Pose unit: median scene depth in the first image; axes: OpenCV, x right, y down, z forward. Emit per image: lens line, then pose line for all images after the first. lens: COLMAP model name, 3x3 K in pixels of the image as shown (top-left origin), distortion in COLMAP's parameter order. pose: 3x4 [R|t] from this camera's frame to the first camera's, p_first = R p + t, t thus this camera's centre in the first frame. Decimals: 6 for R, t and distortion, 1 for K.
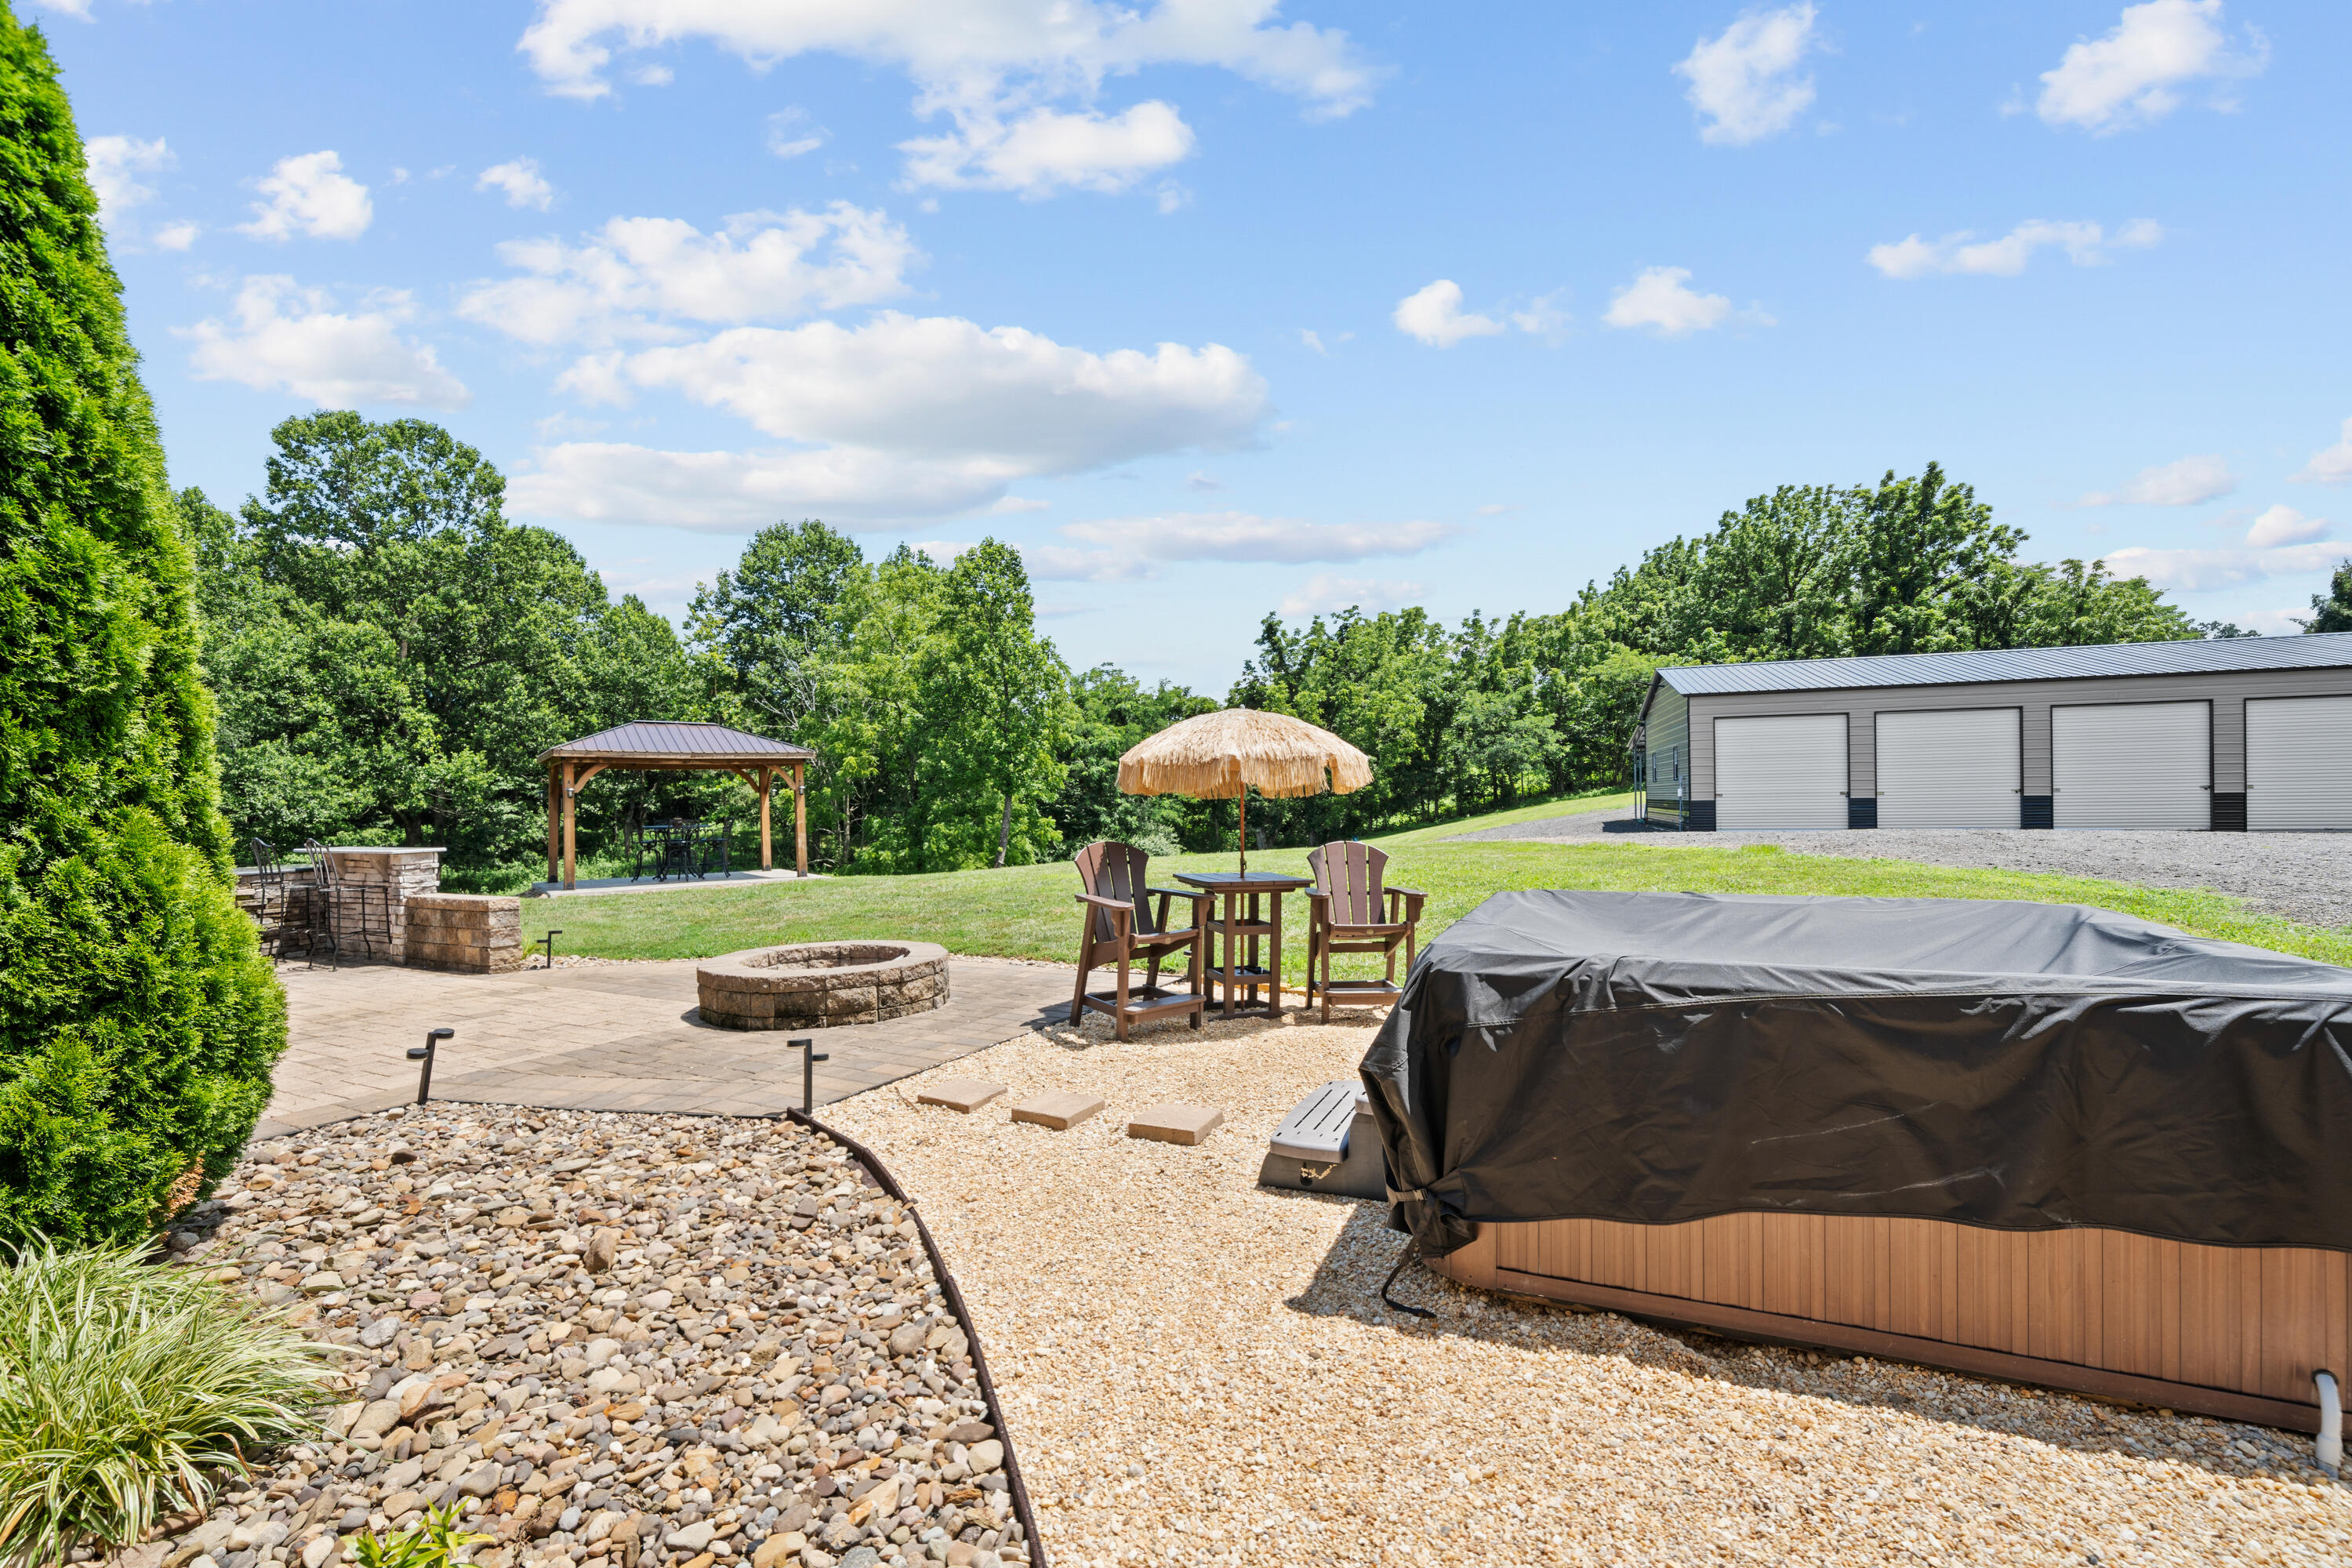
lens RADIAL K [[1042.5, 0, 1181.8], [0, 1042.5, 797.1], [0, 0, 1]] dist [0.001561, -0.000070]
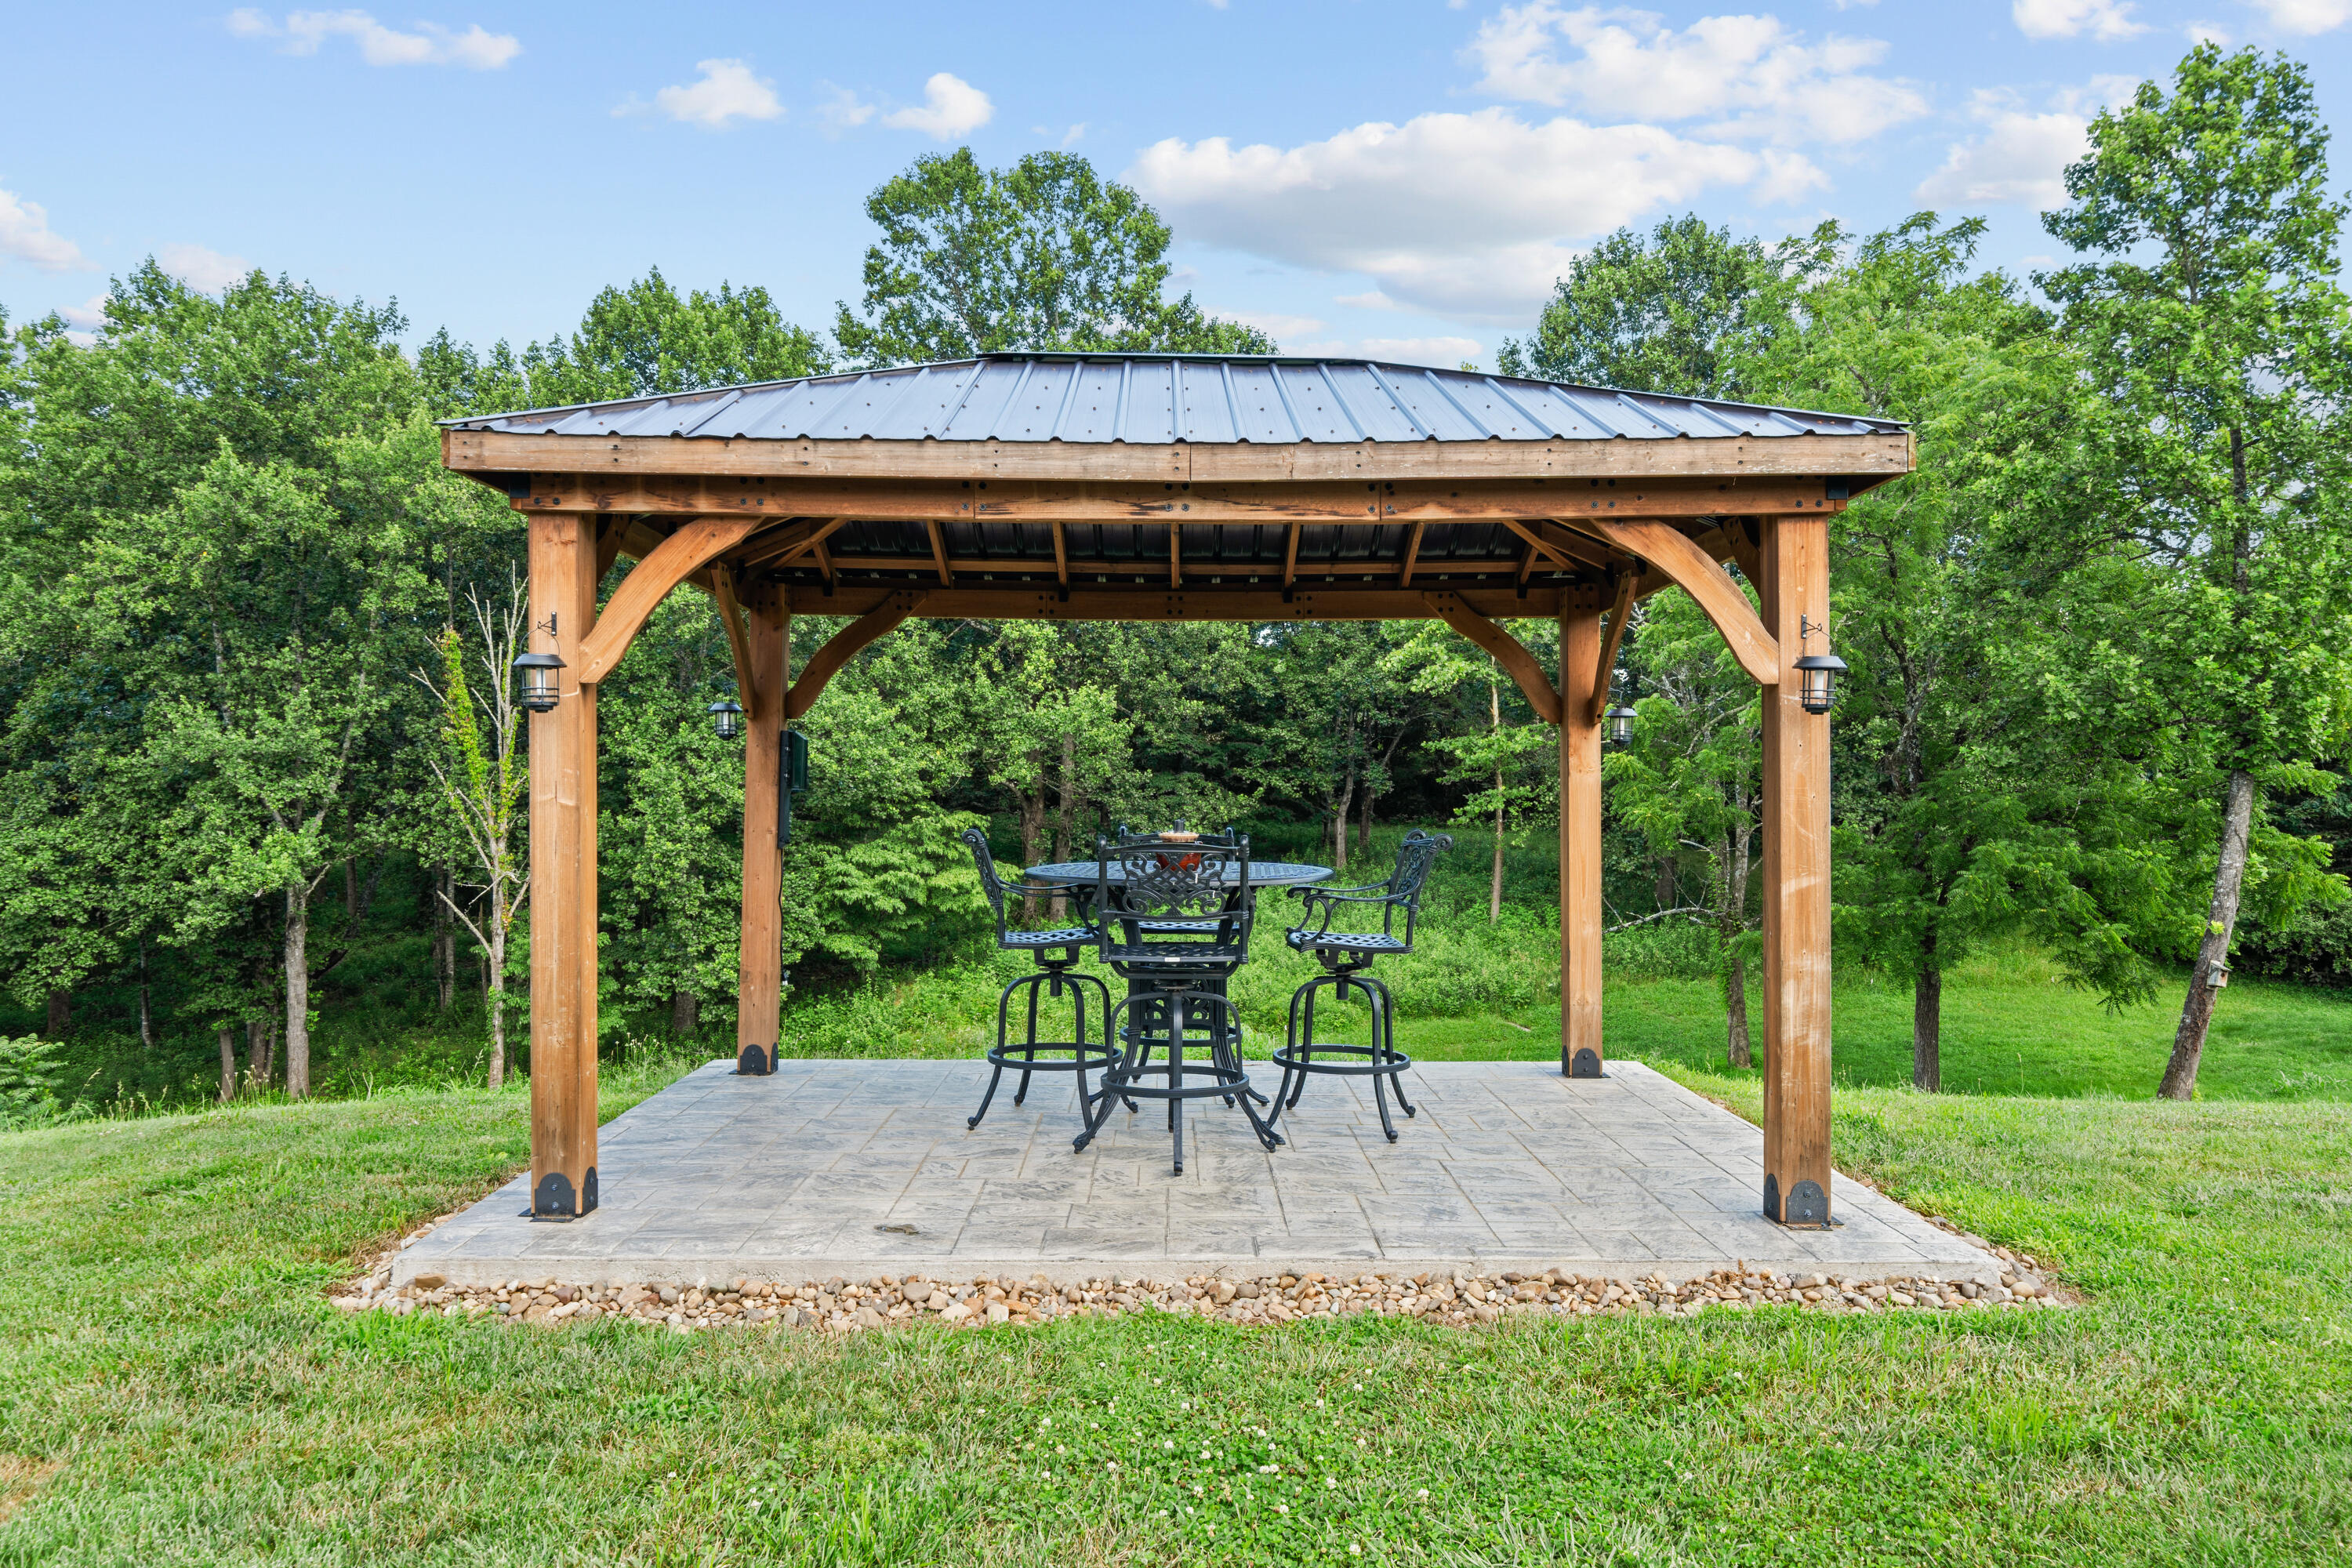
lens RADIAL K [[1608.5, 0, 1179.0], [0, 1608.5, 787.1], [0, 0, 1]] dist [-0.000405, -0.000140]
pose [[0.812115, 0.021169, -0.583114, -0.116082], [-0.020410, 0.999761, 0.007869, 0.003958], [0.583141, 0.005511, 0.812353, 0.289852]]
